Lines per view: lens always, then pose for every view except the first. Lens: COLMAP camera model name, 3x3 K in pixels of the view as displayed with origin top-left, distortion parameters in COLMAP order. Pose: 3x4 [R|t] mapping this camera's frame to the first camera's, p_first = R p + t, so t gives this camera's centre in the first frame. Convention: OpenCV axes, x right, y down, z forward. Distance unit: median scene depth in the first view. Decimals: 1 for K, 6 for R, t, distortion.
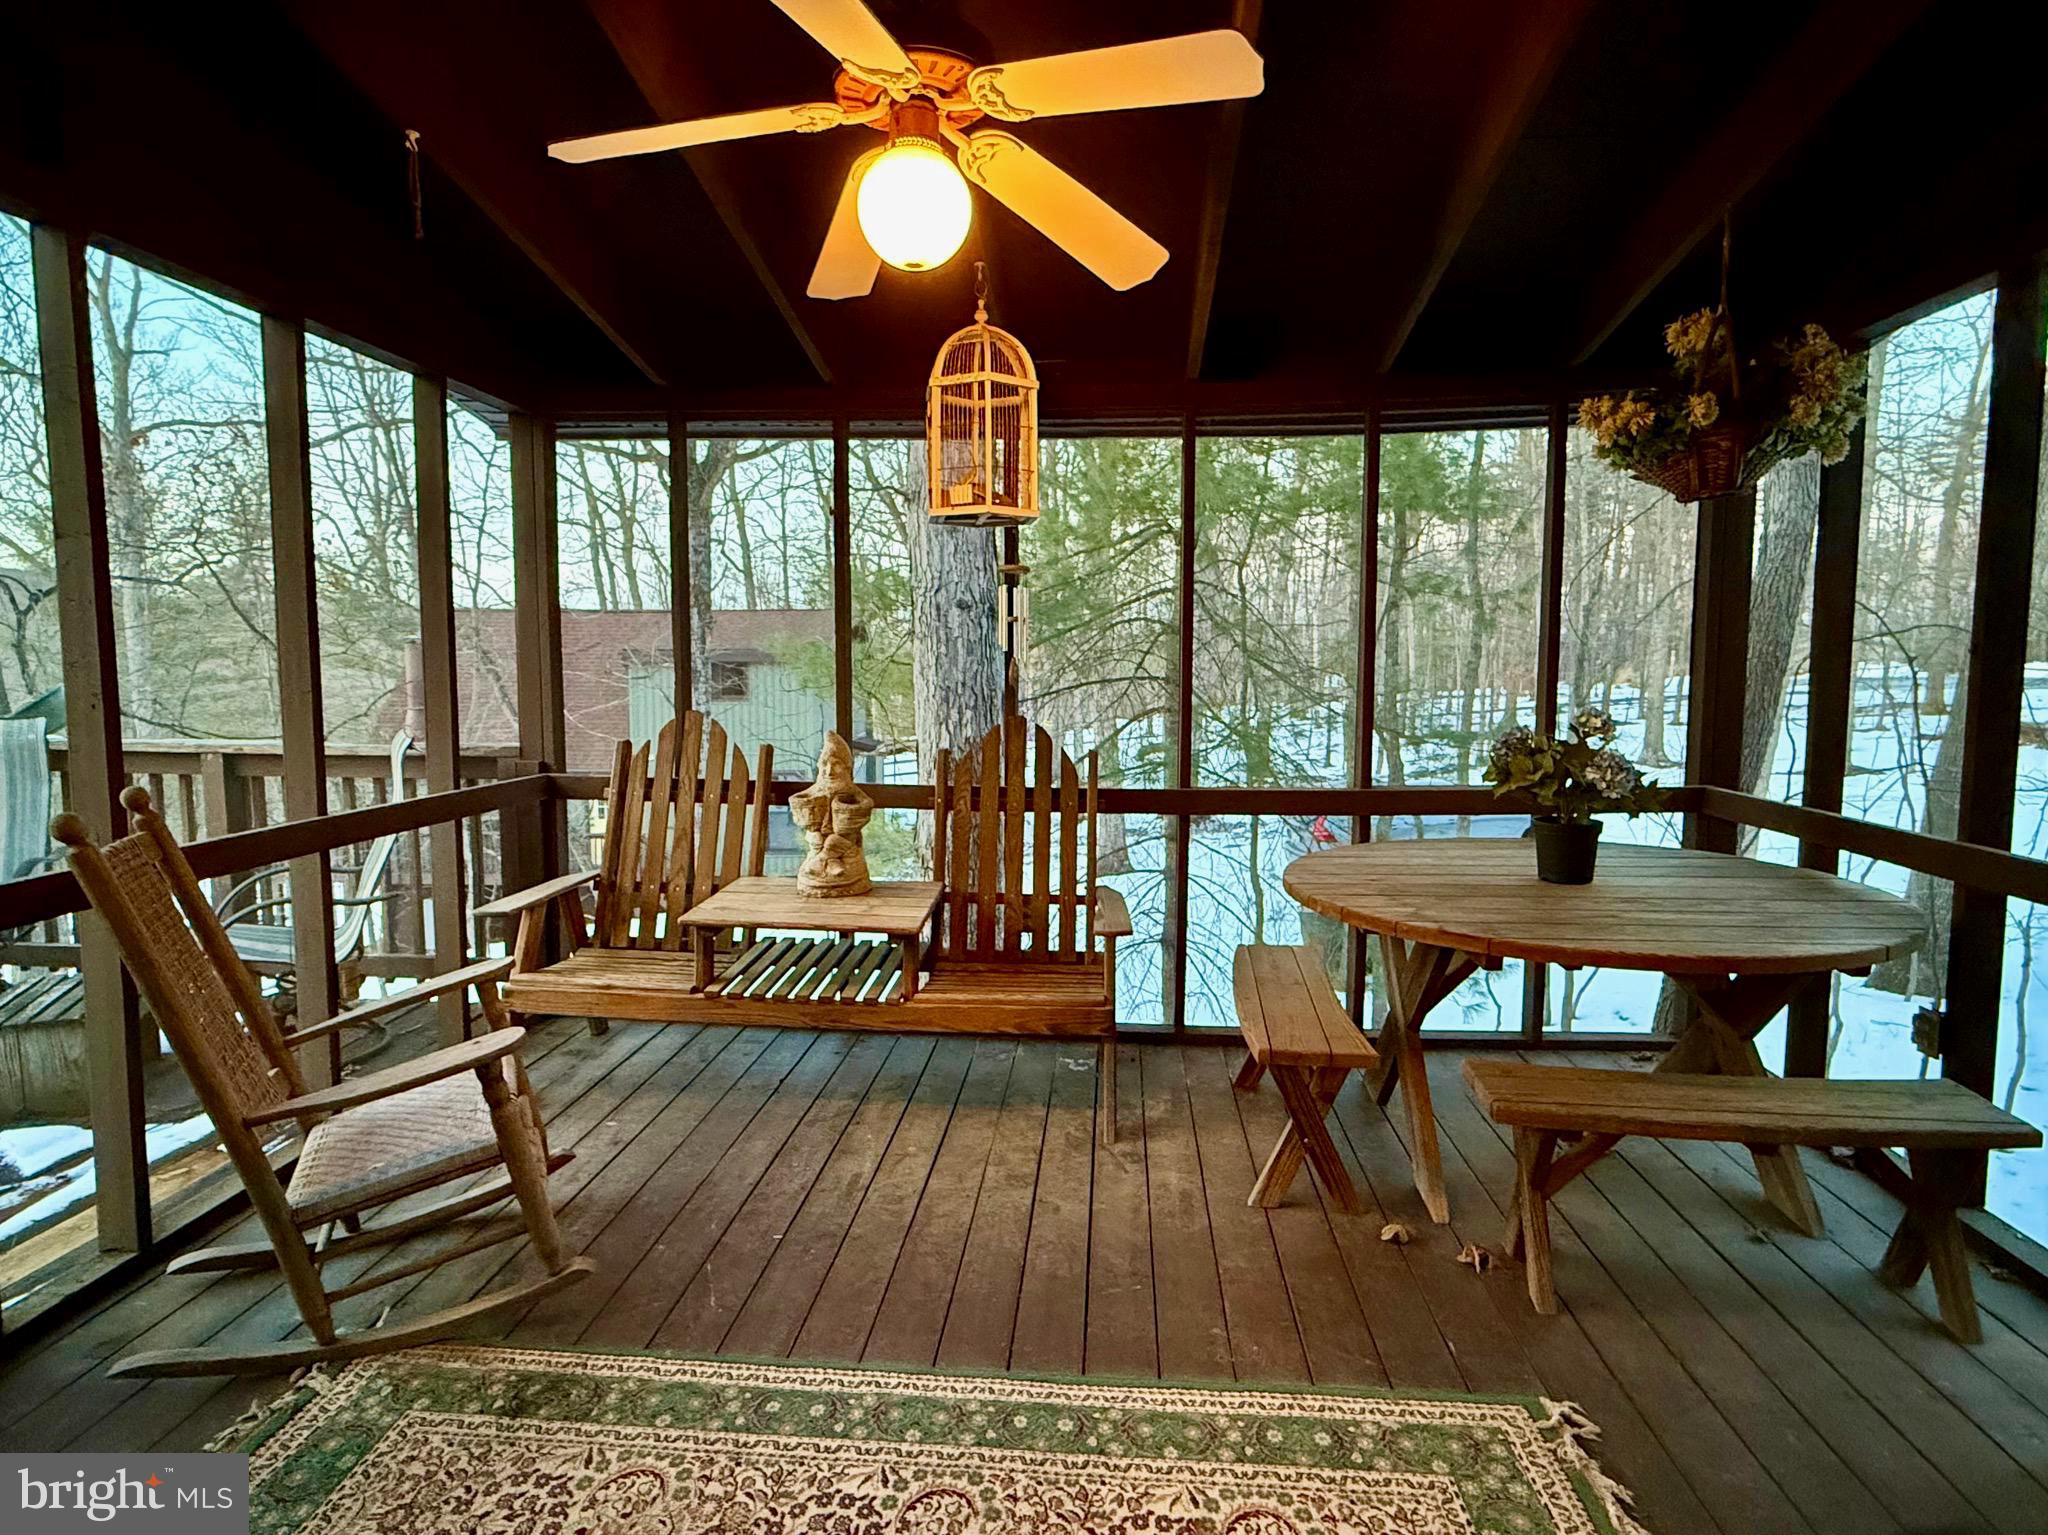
lens RADIAL K [[1049.8, 0, 1024.0], [0, 1049.8, 767.5], [0, 0, 1]] dist [0.002081, 0.000311]
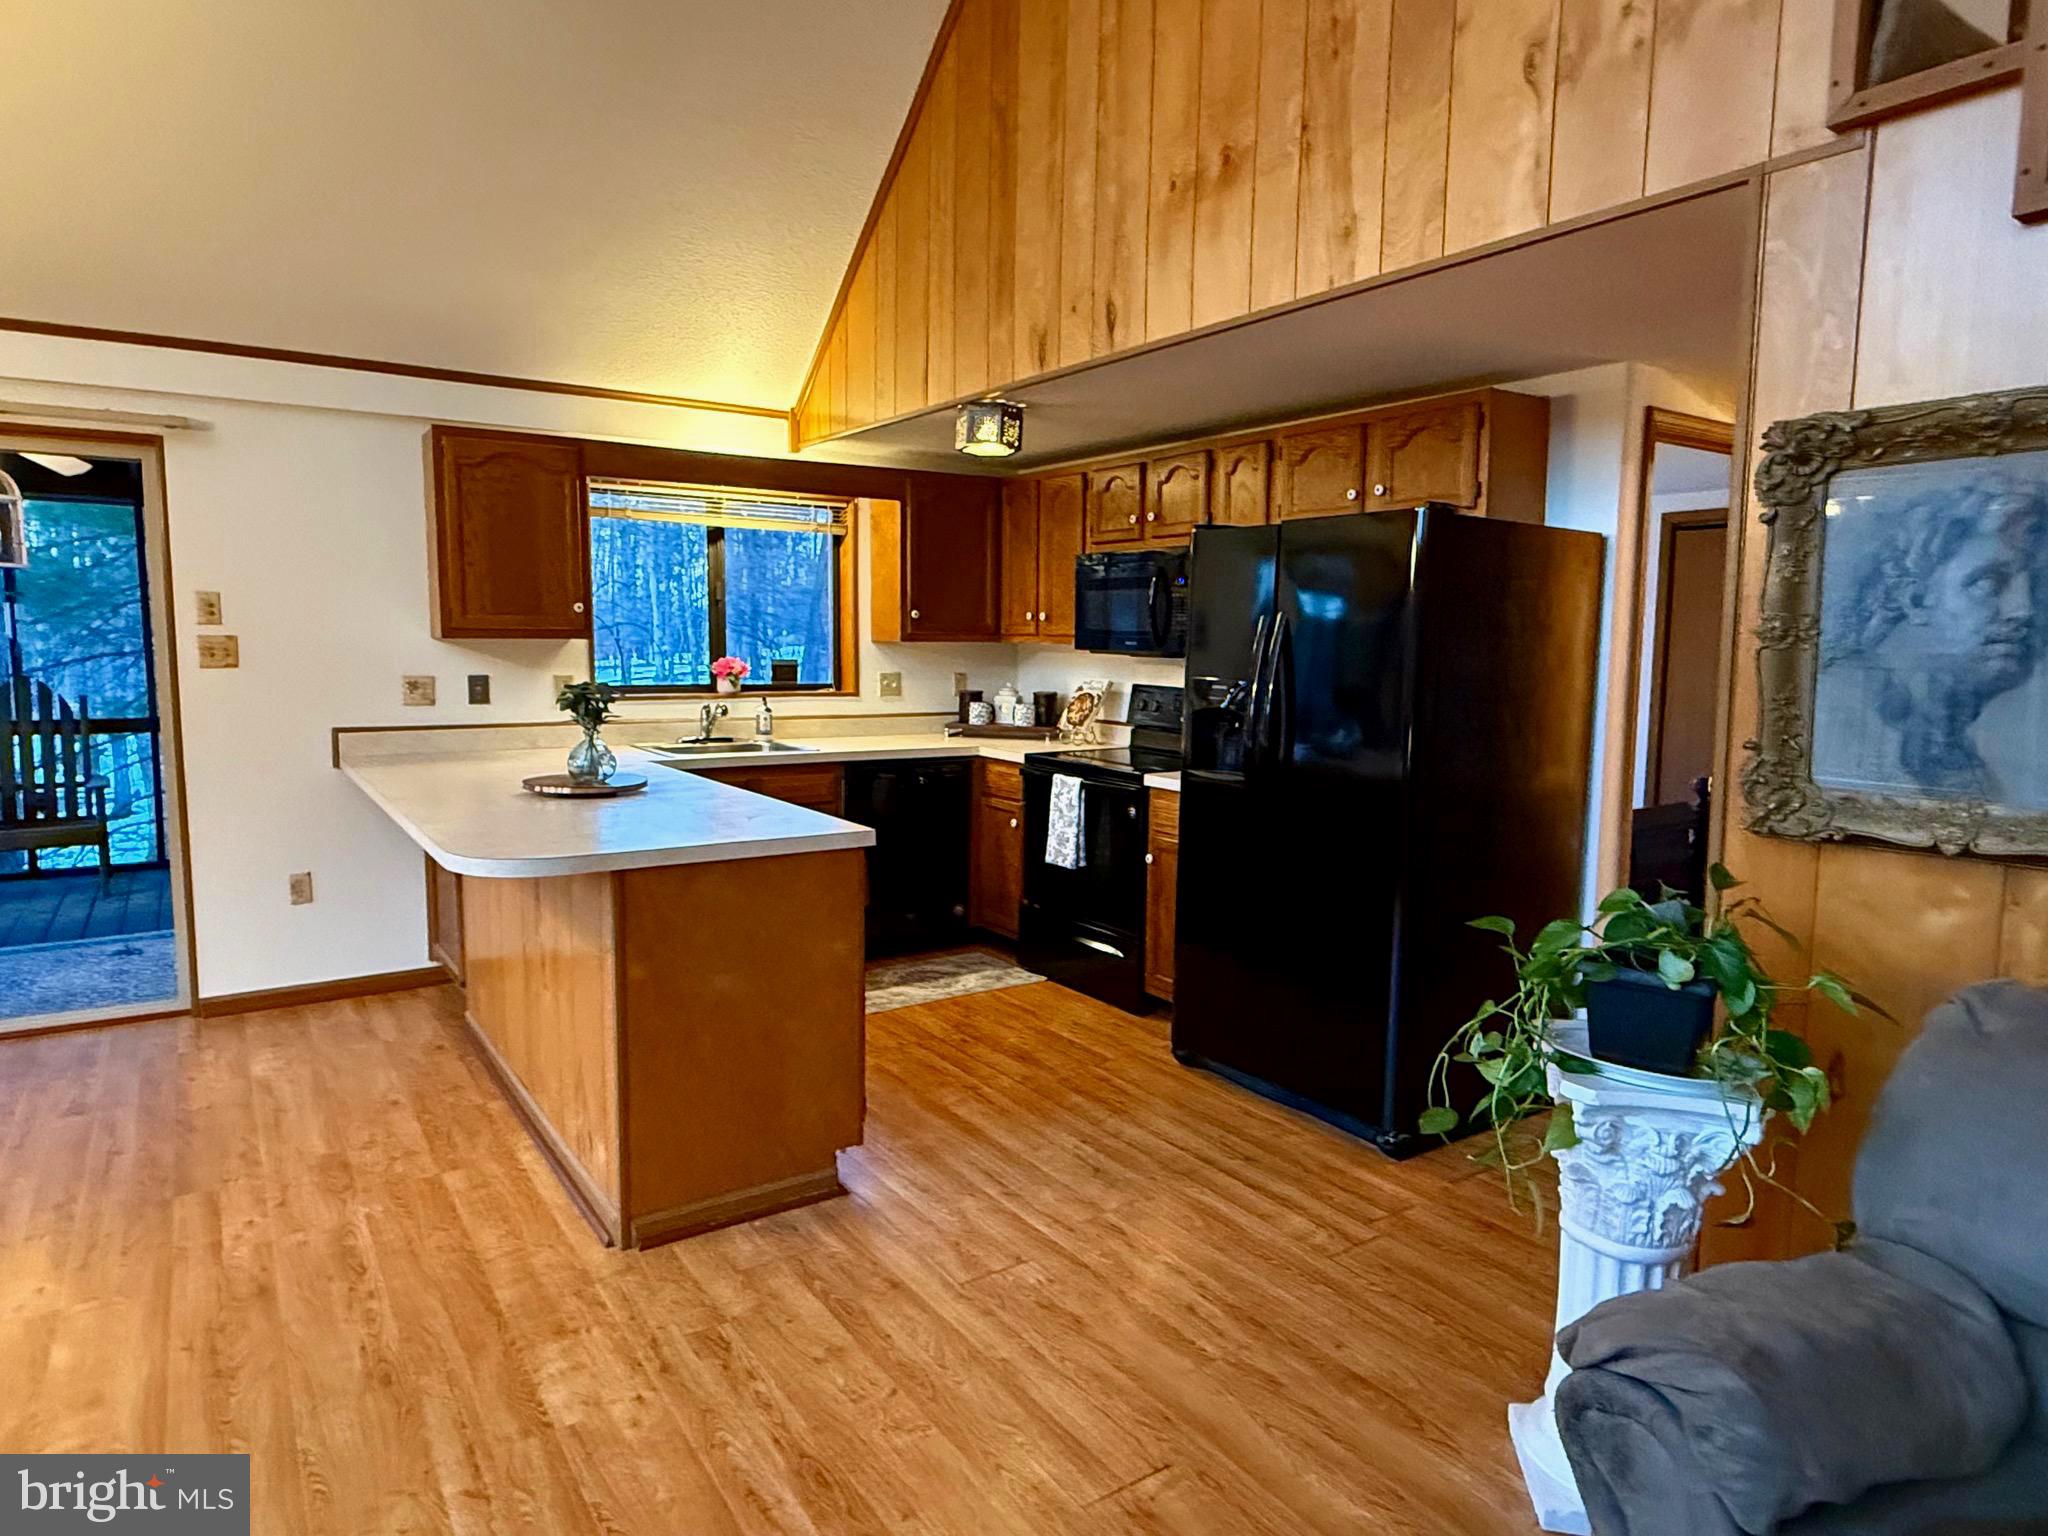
lens RADIAL K [[1204.9, 0, 1017.3], [0, 1204.9, 770.4], [0, 0, 1]] dist [-0.003183, -0.000103]
pose [[0.773637, -0.064489, 0.630339, 0.002854], [0.054772, 0.997890, 0.034869, 0.115048], [-0.631257, 0.007549, 0.775537, -1.390518]]
